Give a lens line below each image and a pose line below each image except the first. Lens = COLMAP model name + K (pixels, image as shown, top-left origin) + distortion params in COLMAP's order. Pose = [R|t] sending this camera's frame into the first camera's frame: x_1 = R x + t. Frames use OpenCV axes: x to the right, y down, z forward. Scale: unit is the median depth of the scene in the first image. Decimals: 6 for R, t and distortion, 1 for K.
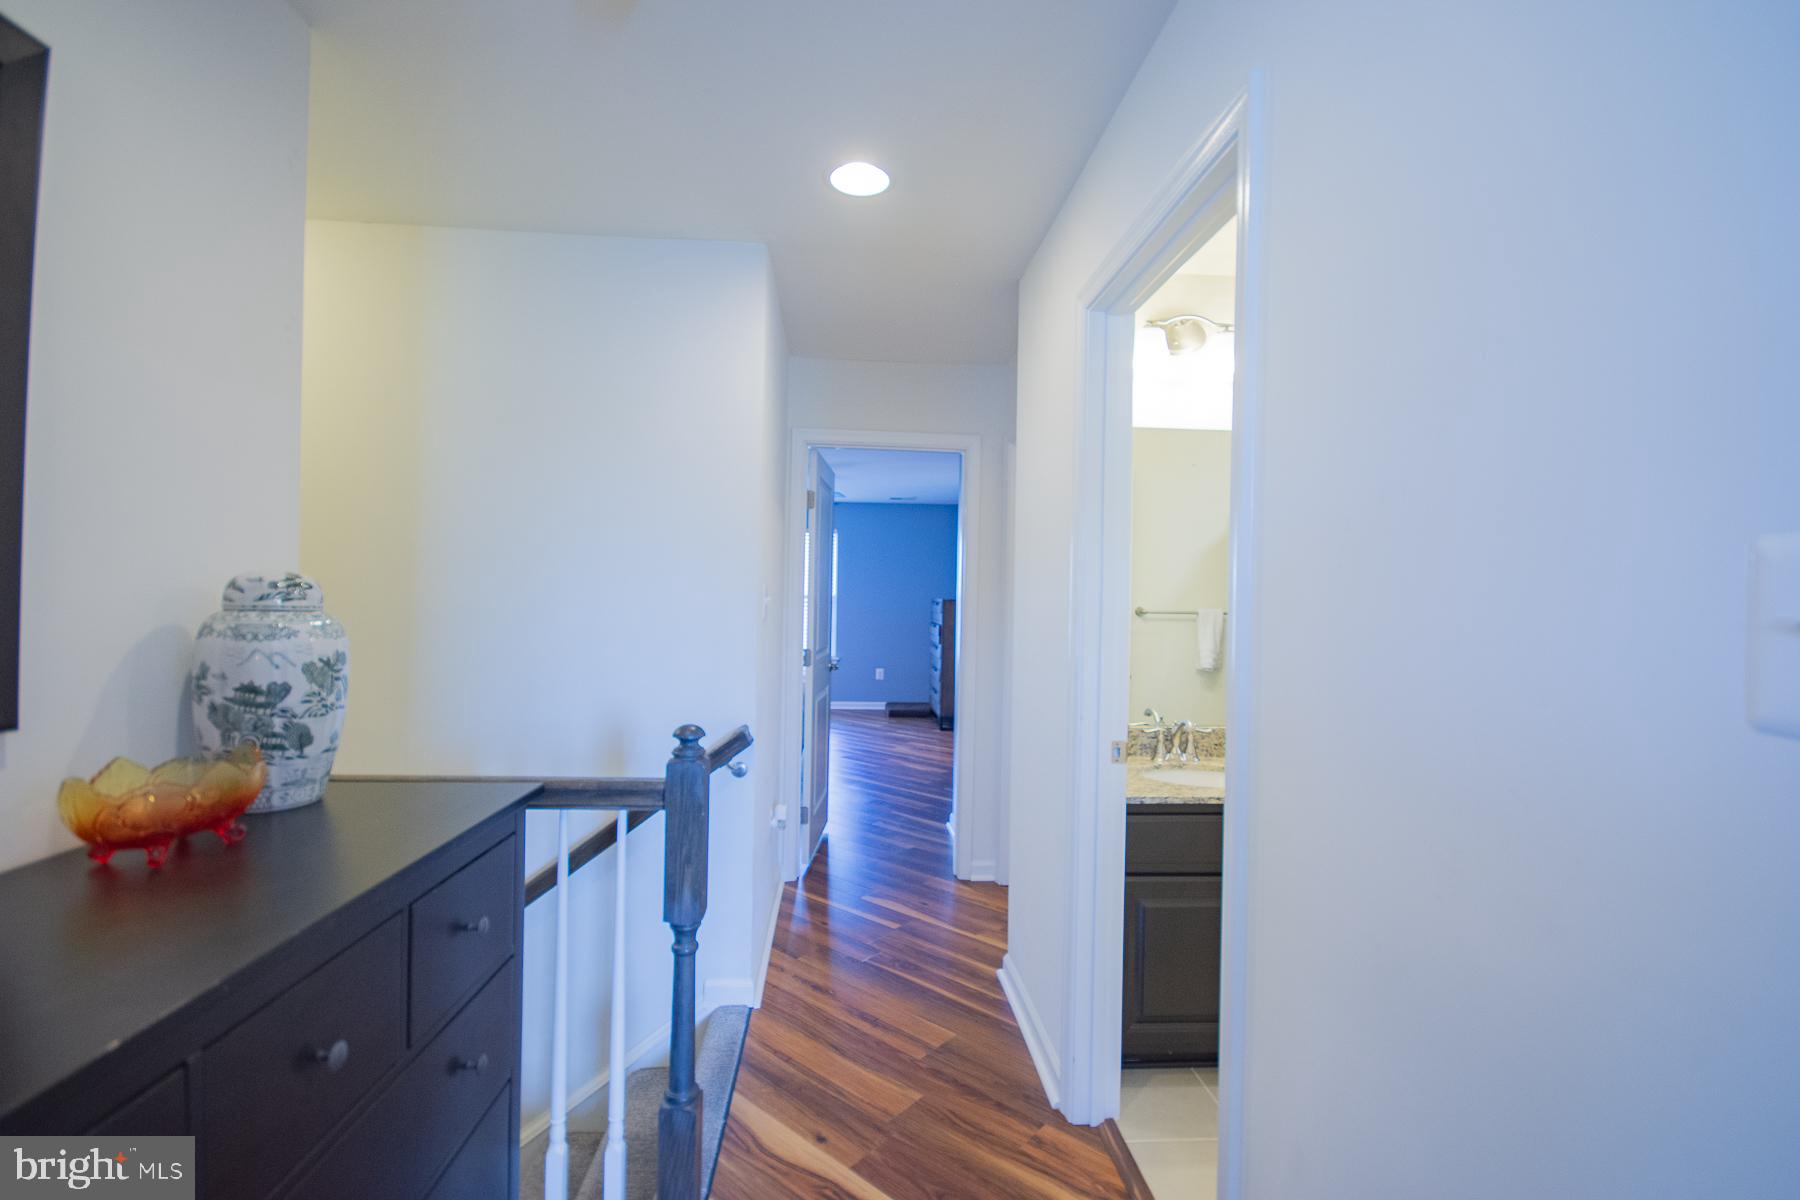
lens RADIAL K [[788.7, 0, 896.9], [0, 788.7, 605.5], [0, 0, 1]] dist [-0.001960, 0.000425]
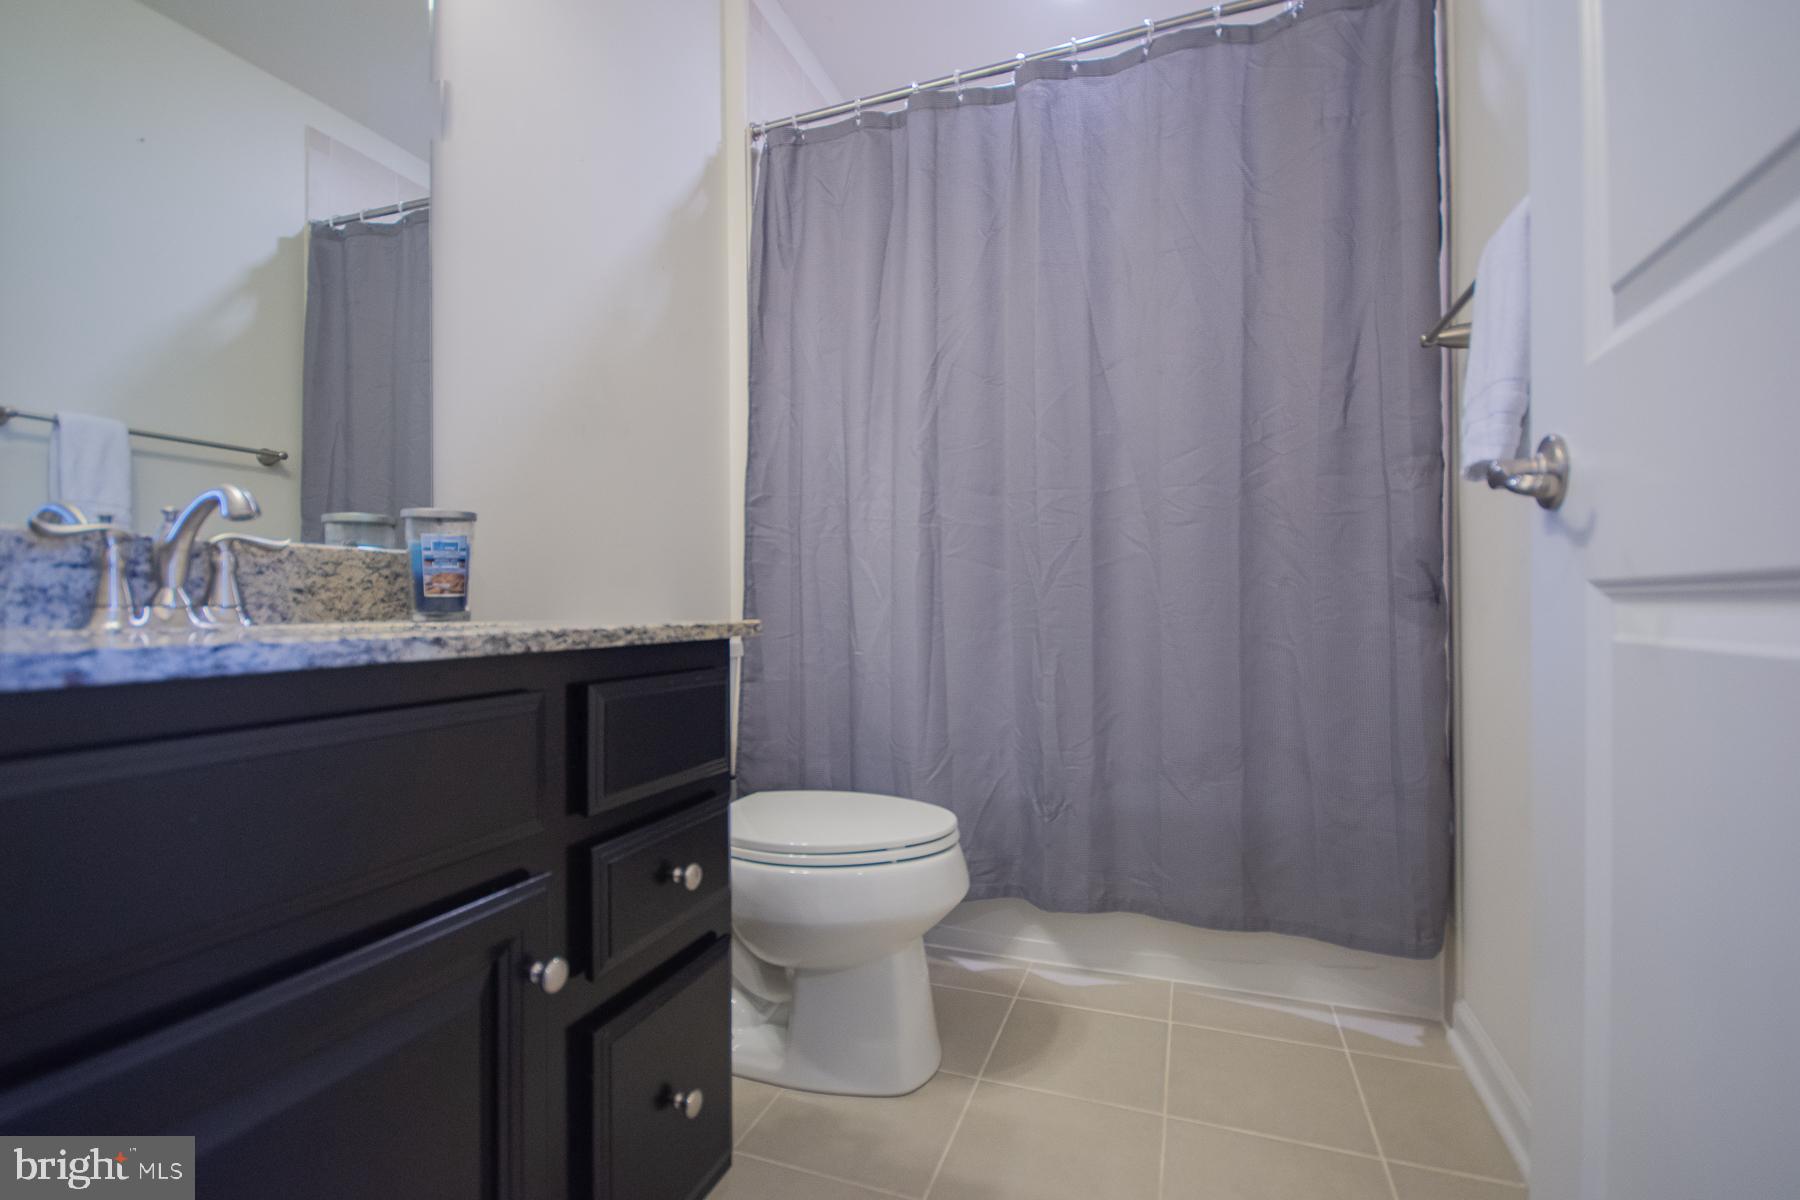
lens RADIAL K [[788.7, 0, 898.3], [0, 788.7, 603.4], [0, 0, 1]] dist [-0.001960, 0.000425]
pose [[0.397264, -0.015869, 0.917567, 0.169878], [0.007515, 0.999873, 0.014039, 0.183189], [-0.917674, 0.001318, 0.397332, 0.585933]]
